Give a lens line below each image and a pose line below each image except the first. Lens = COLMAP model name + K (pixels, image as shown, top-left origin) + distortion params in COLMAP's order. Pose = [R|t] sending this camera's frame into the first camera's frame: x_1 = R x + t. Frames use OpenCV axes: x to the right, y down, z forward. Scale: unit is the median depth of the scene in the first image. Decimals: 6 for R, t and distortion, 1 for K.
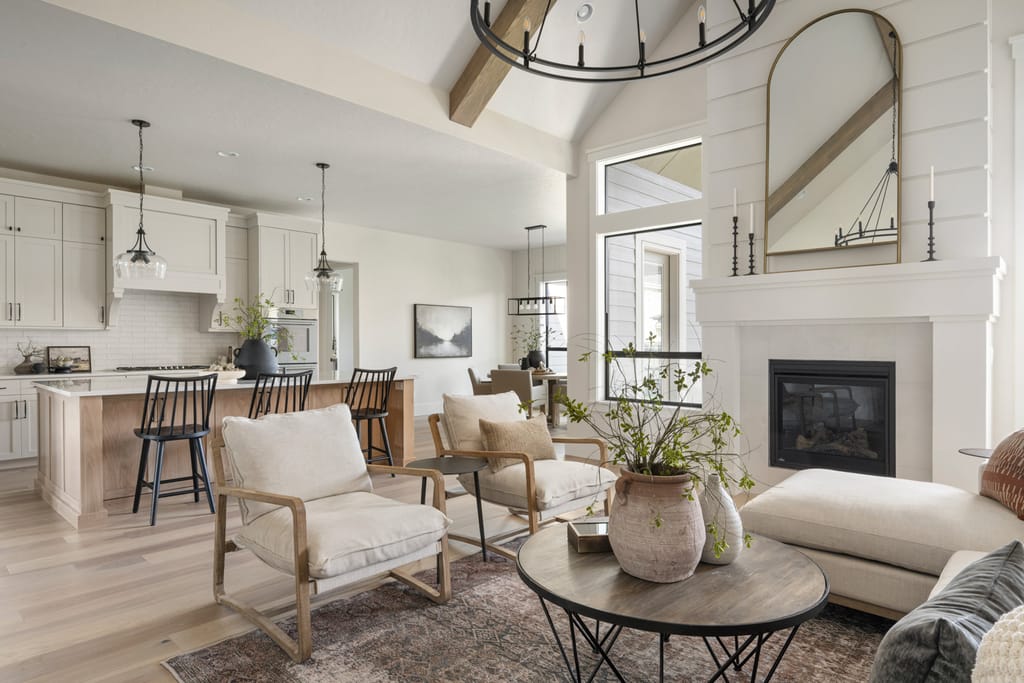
lens RADIAL K [[593.1, 0, 511.7], [0, 593.1, 332.4], [0, 0, 1]] dist [0.048739, 0.000375]
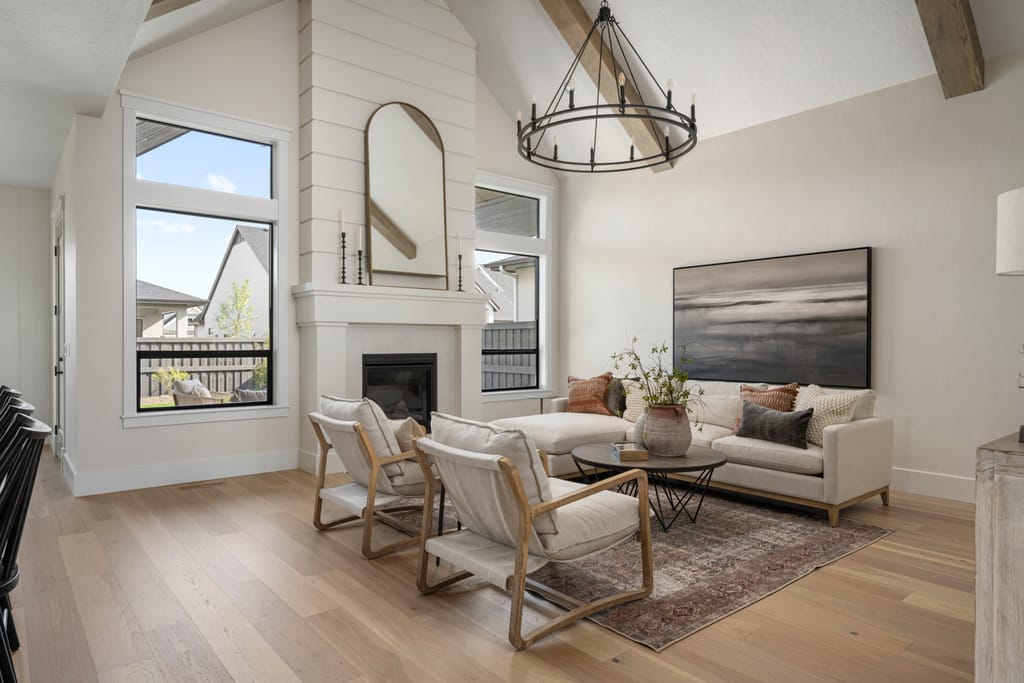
lens RADIAL K [[609.6, 0, 512.0], [0, 609.6, 341.5], [0, 0, 1]] dist [-0.000822, -0.000194]
pose [[0.115909, 0.005945, 0.993242, -0.938318], [-0.003940, 0.999977, -0.005525, 0.028238], [-0.993252, -0.003273, 0.115929, 0.666790]]
